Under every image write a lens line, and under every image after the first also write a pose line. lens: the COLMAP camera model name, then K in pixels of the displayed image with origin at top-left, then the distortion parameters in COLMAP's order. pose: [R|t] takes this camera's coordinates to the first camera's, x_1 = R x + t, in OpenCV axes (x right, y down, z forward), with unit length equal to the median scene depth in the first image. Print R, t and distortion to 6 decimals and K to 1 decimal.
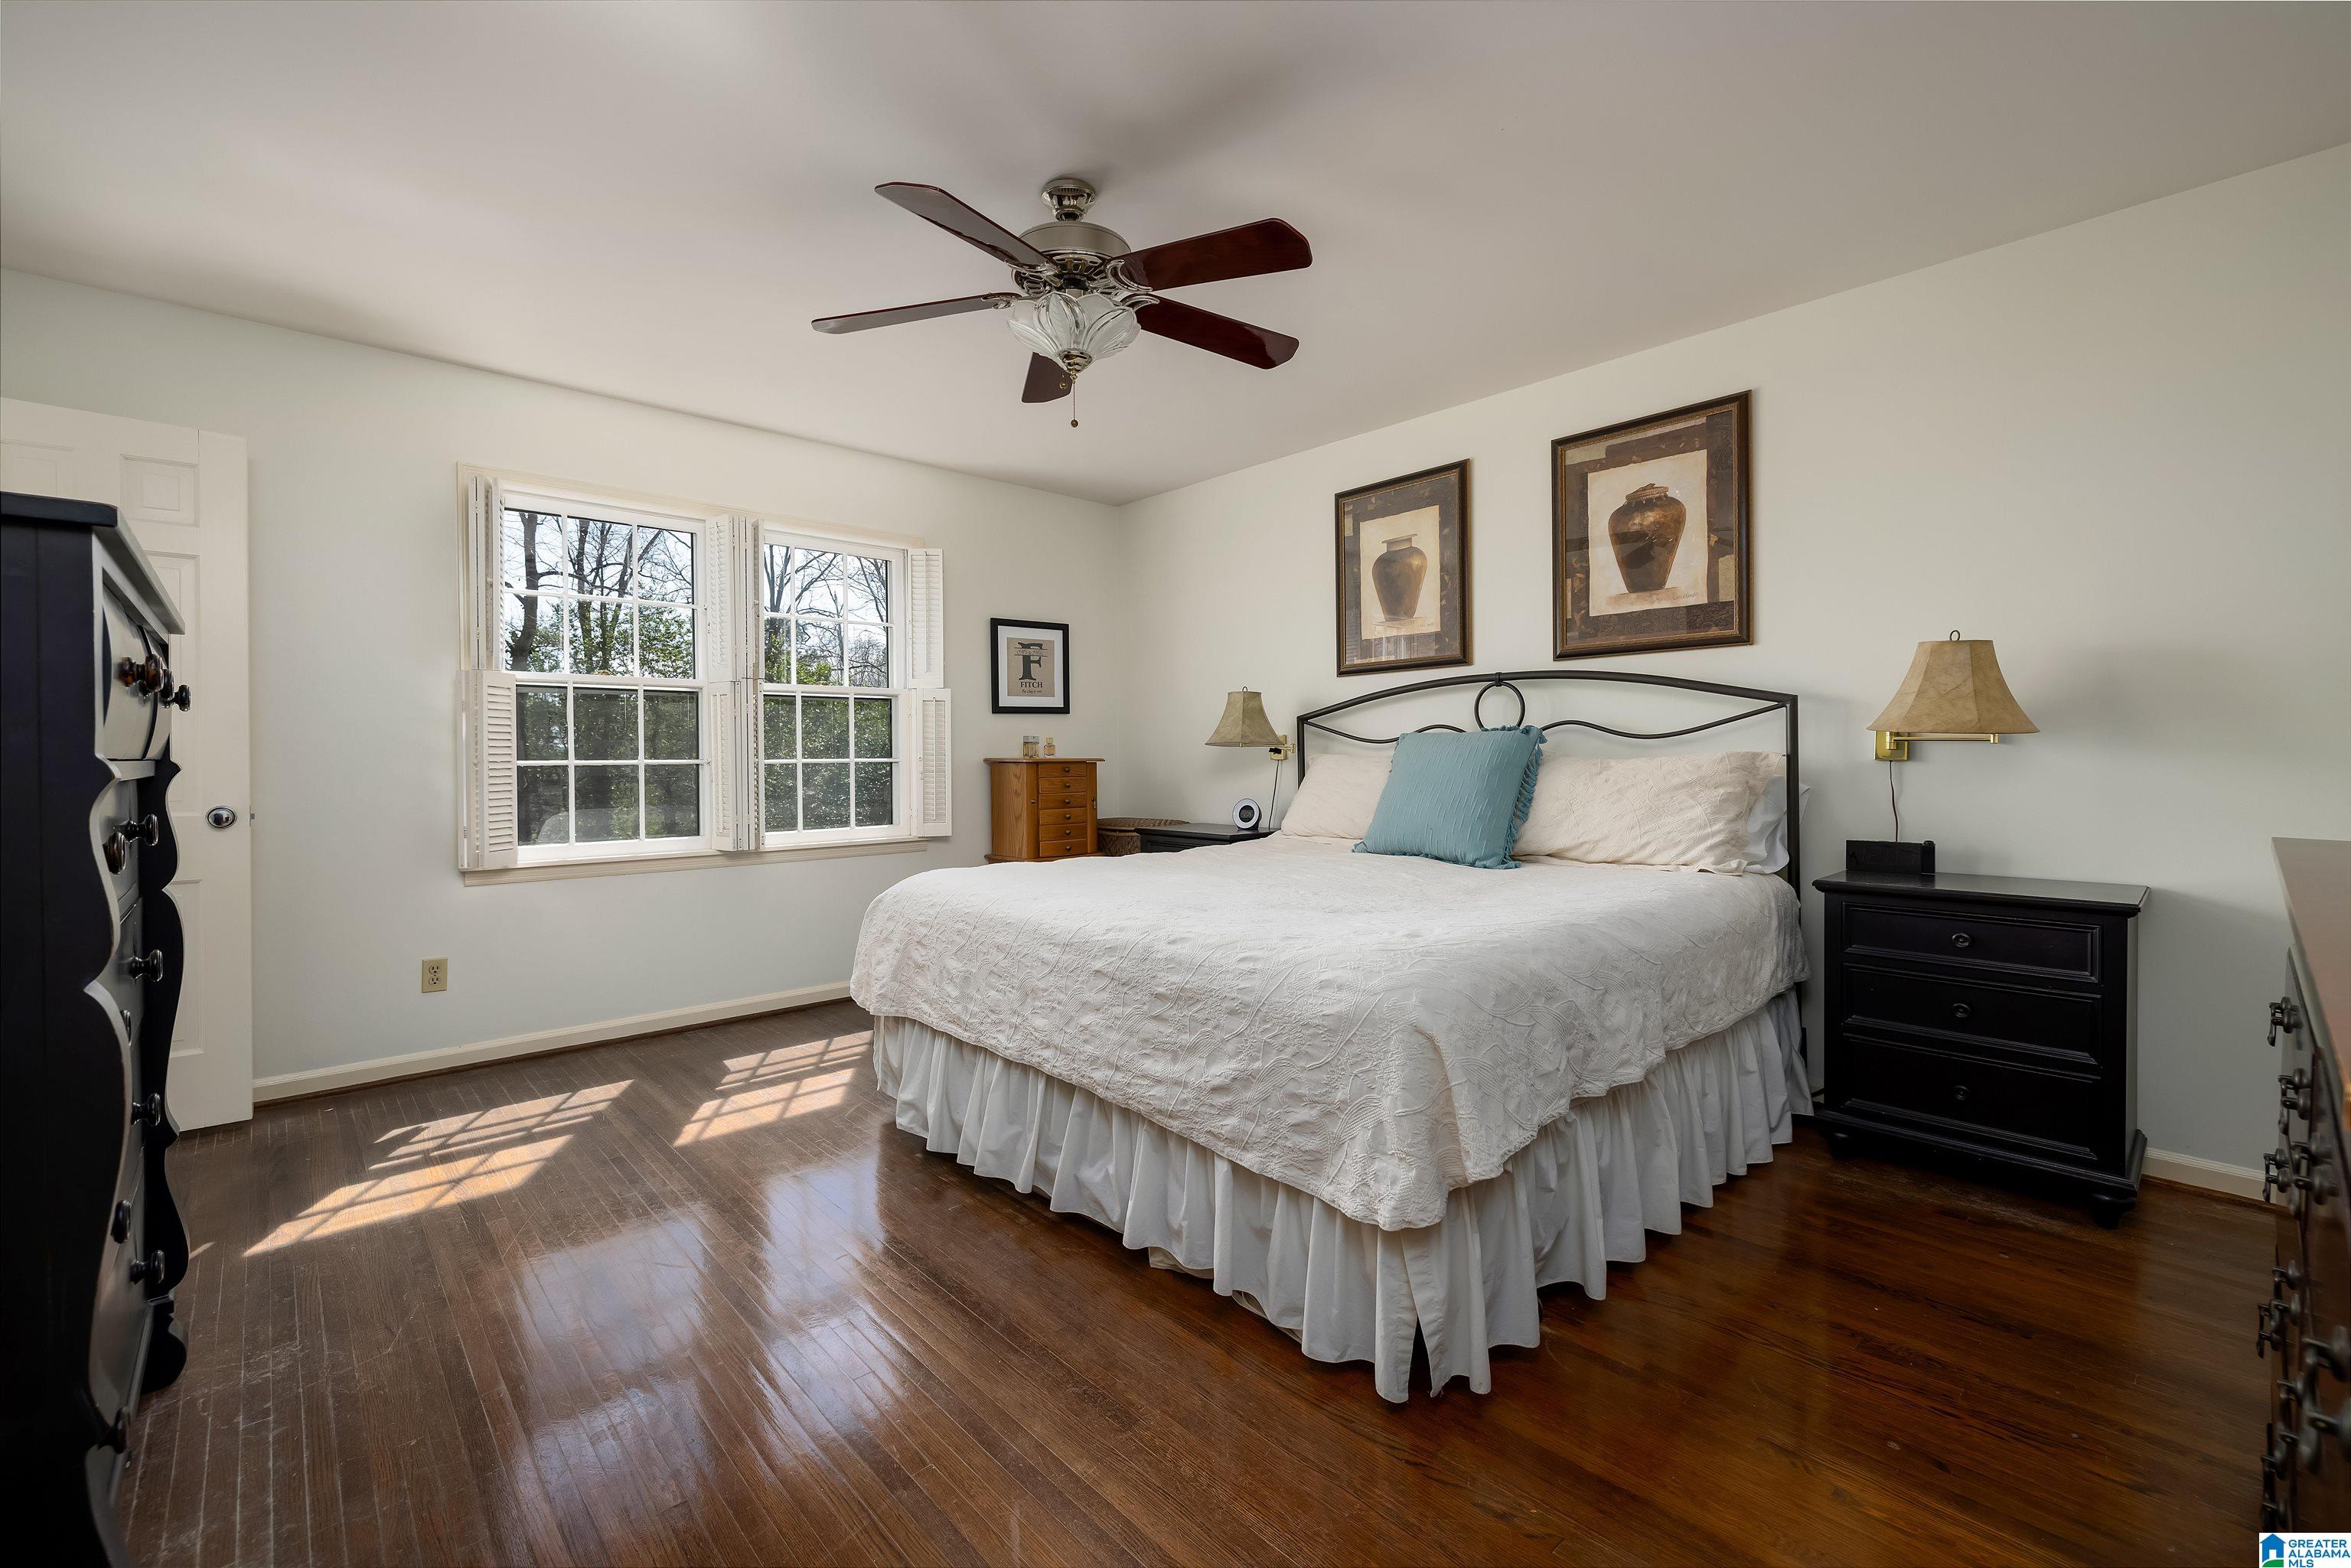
lens RADIAL K [[996.1, 0, 1181.1], [0, 996.1, 755.6], [0, 0, 1]] dist [0.000560, 0.000025]
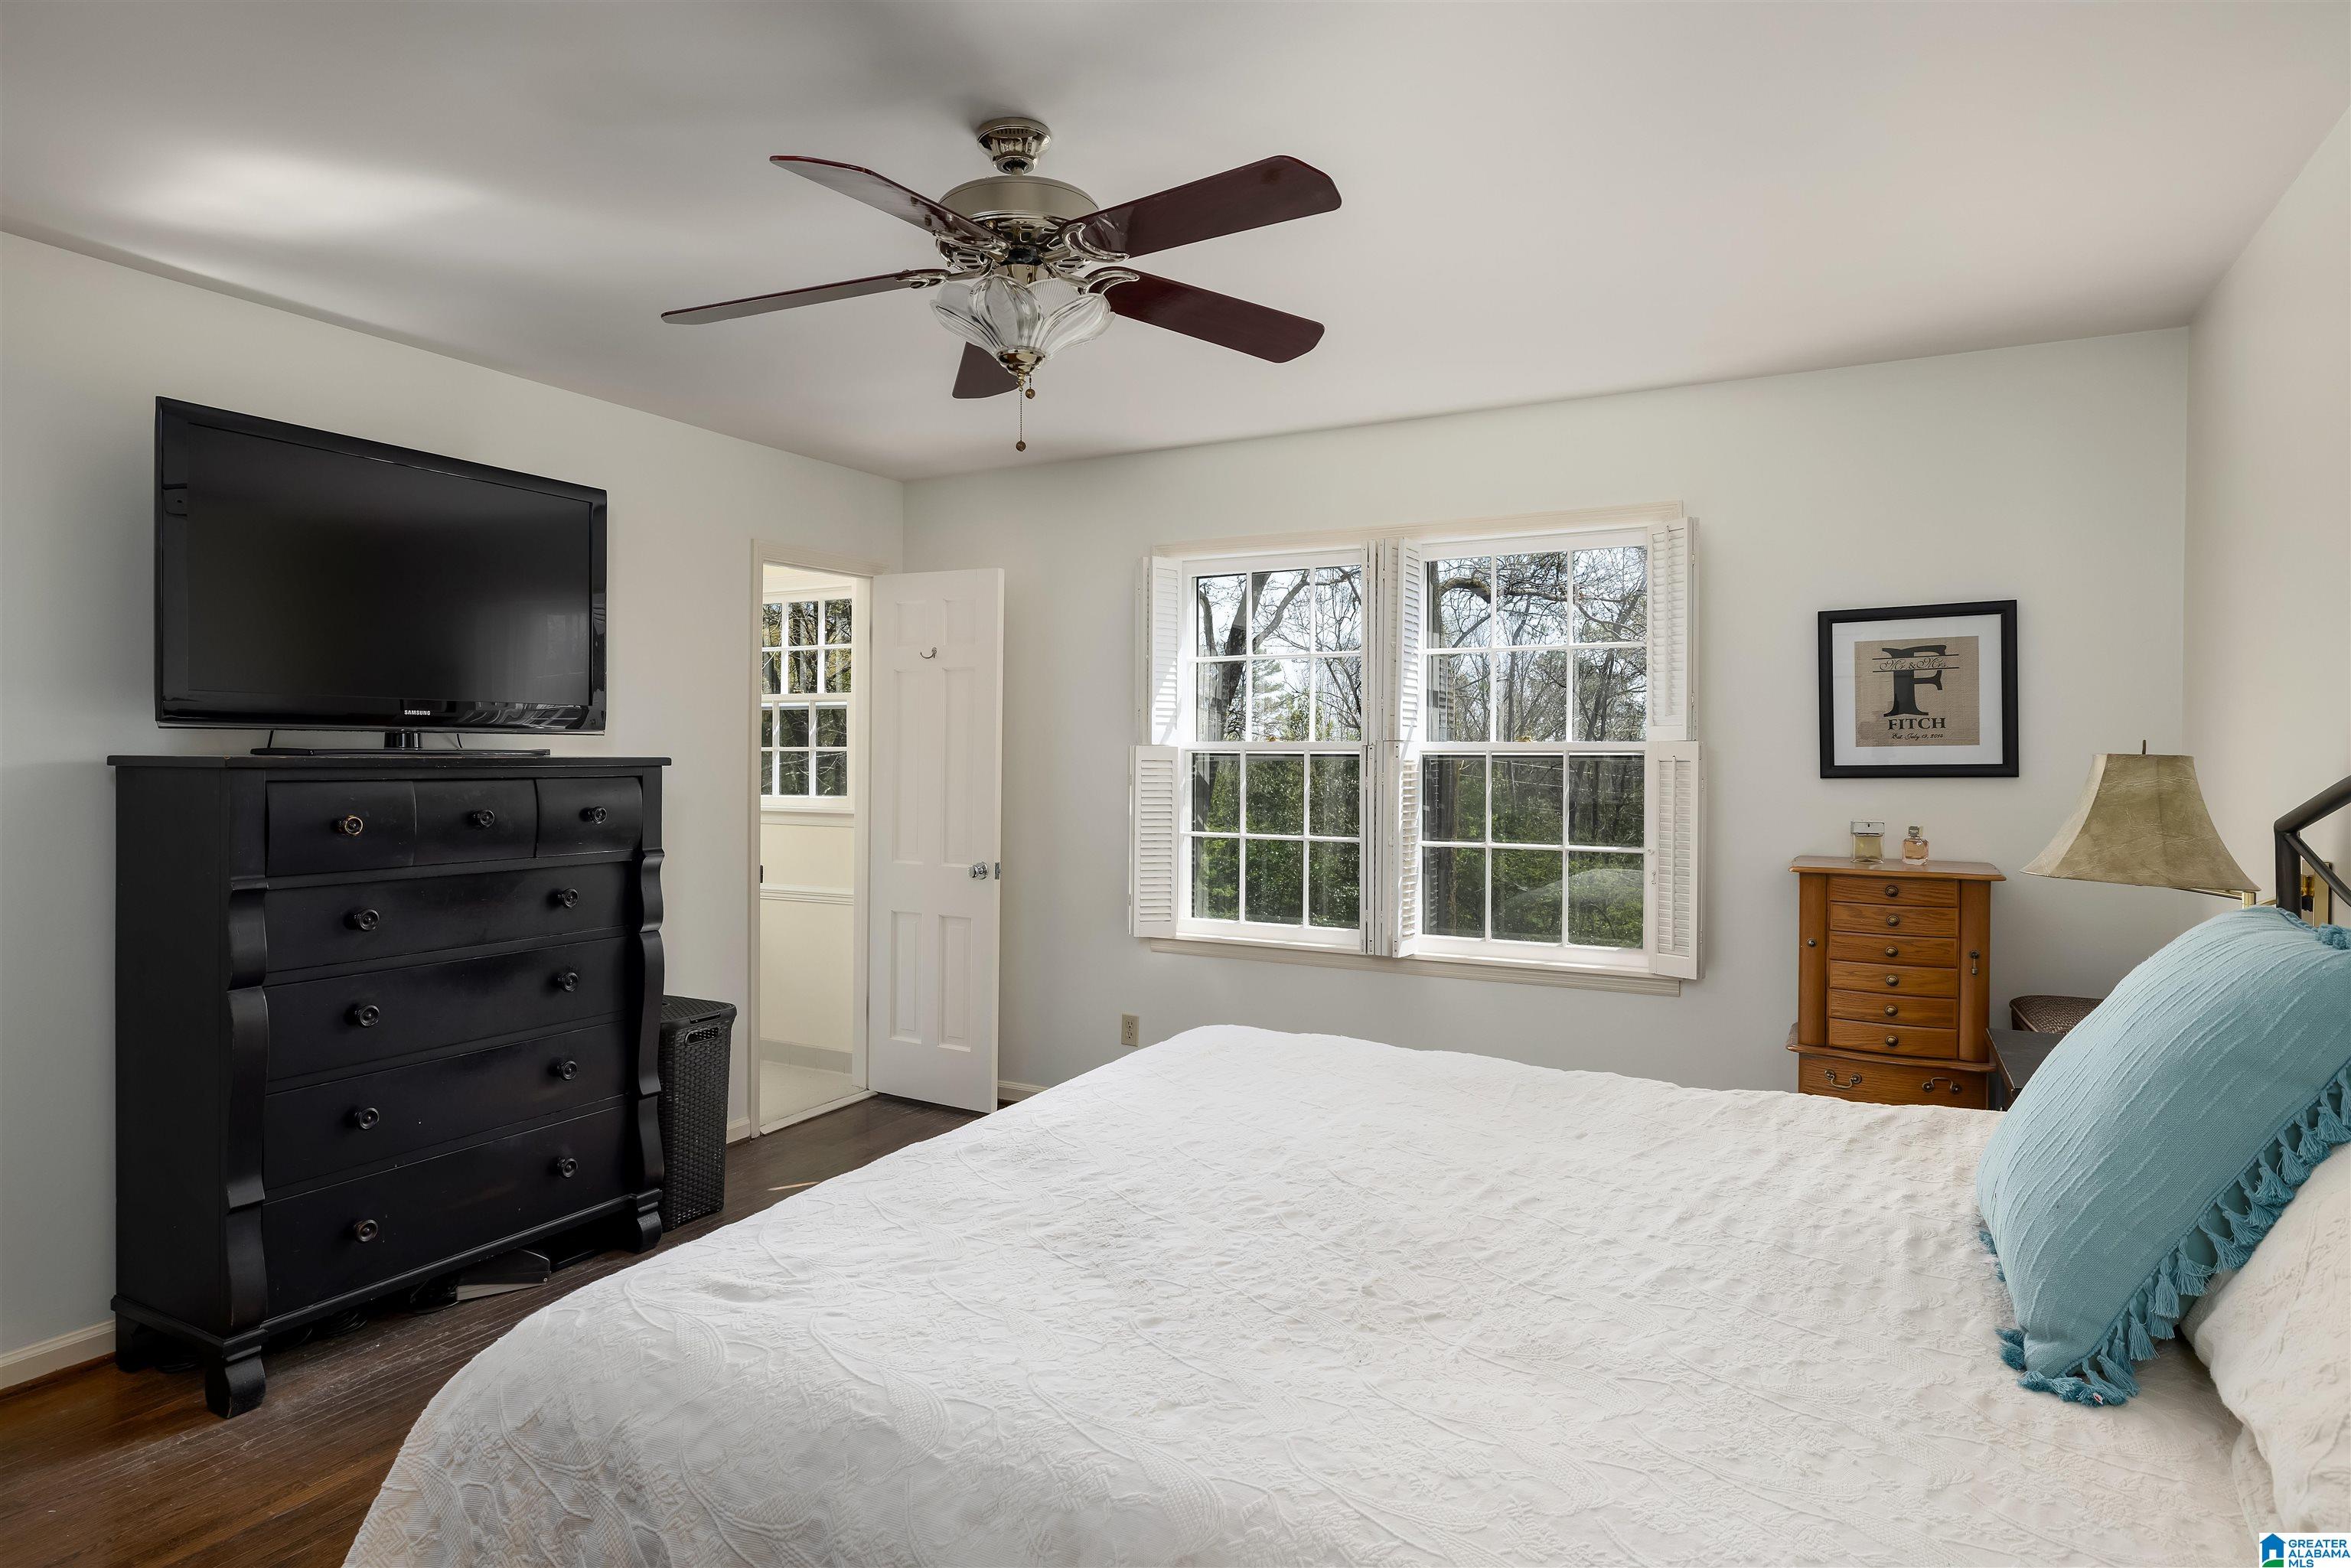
lens RADIAL K [[1323.1, 0, 1120.8], [0, 1323.1, 800.0], [0, 0, 1]] dist [0.002796, 0.001146]
pose [[0.308592, 0.040564, -0.950329, 0.410614], [-0.005621, 0.999151, 0.040823, -0.058772], [0.951178, -0.007256, 0.308558, 0.382406]]
